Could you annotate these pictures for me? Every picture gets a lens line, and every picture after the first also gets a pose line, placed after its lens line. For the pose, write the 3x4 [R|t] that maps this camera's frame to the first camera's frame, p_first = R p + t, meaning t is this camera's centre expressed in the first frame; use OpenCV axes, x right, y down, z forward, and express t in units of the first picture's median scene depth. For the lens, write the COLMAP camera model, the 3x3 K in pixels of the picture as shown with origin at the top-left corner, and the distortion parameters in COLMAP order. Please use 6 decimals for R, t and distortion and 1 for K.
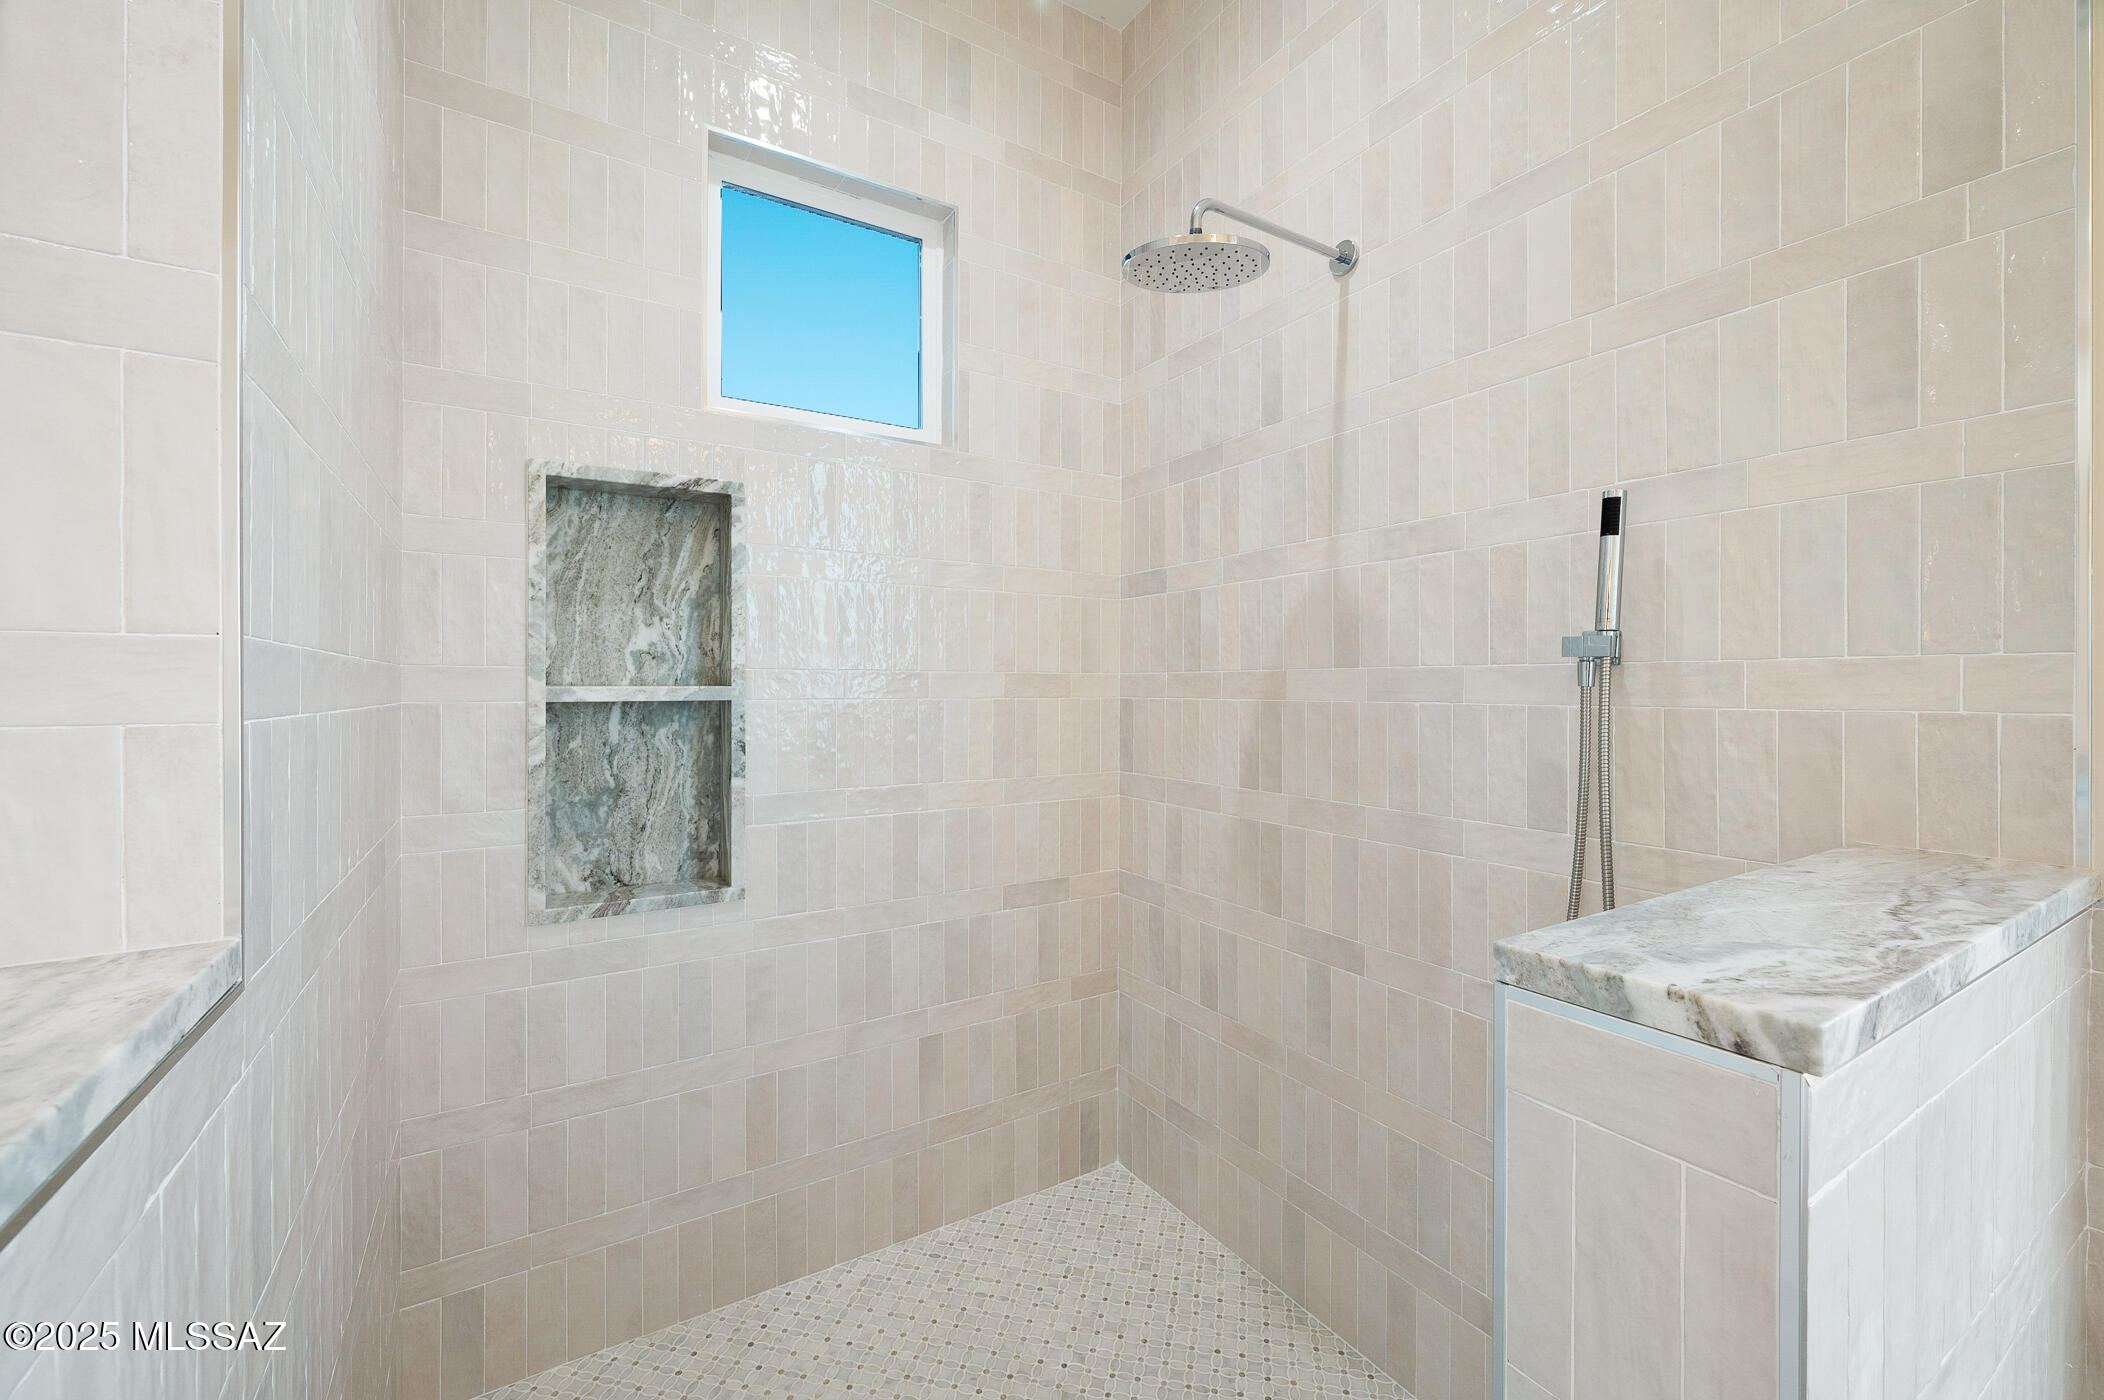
lens RADIAL K [[848.6, 0, 1036.1], [0, 848.6, 693.2], [0, 0, 1]] dist [-0.008889, 0.000067]
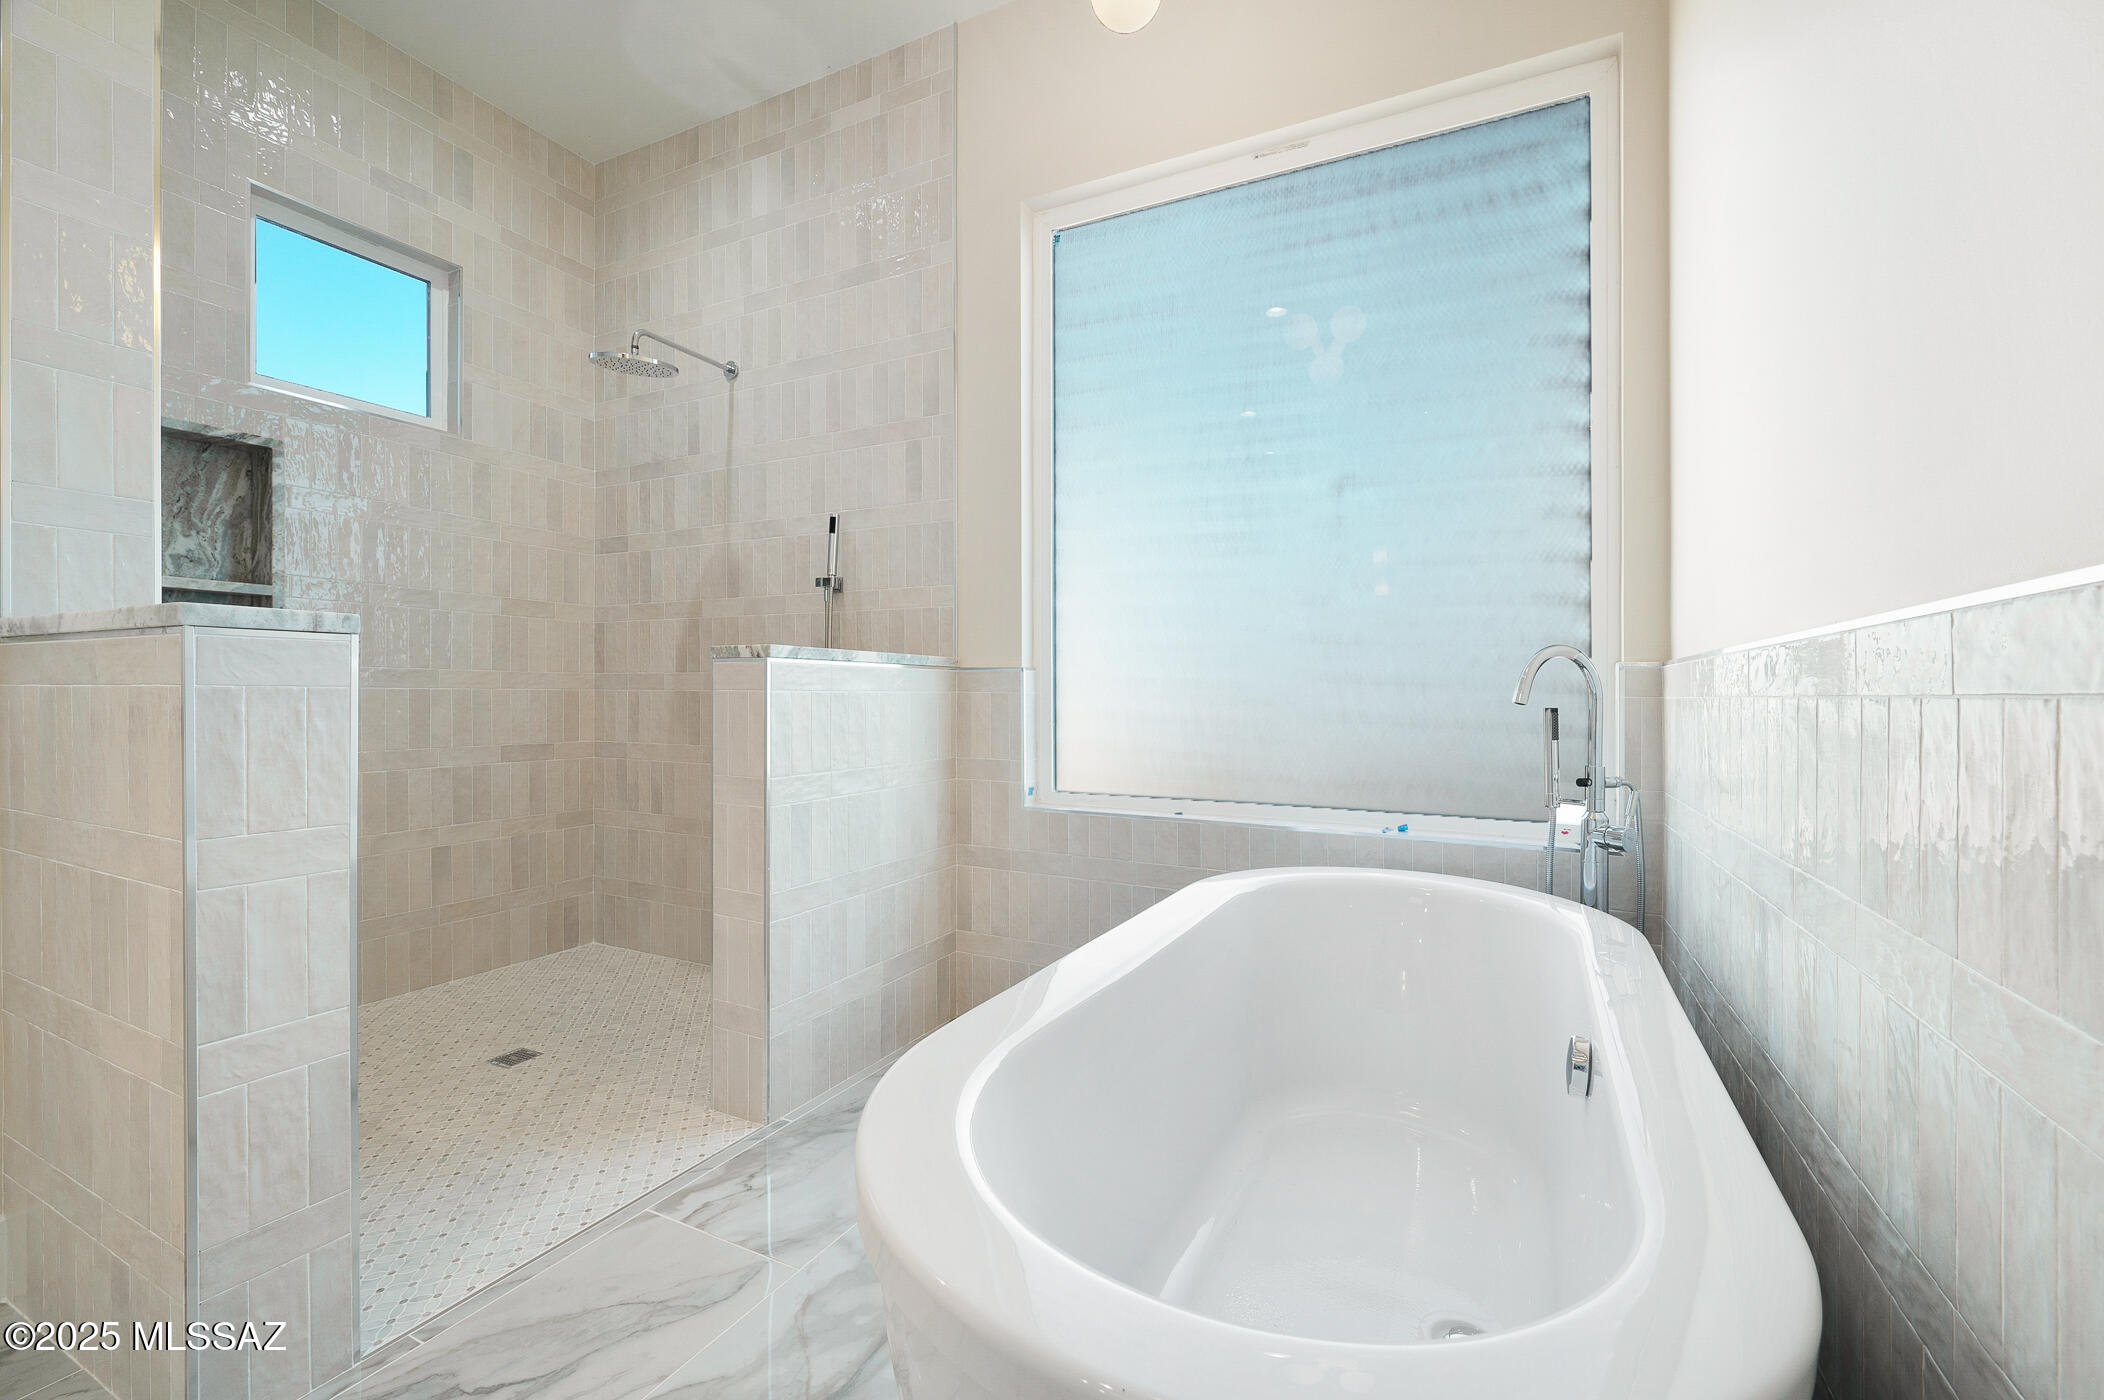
lens RADIAL K [[888.3, 0, 1087.3], [0, 888.3, 700.4], [0, 0, 1]] dist [0.000123, 0.000218]
pose [[0.835011, -0.001806, 0.550230, -0.041642], [0.003159, 0.999994, -0.001512, 0.176288], [-0.550224, 0.003001, 0.835012, -0.902041]]
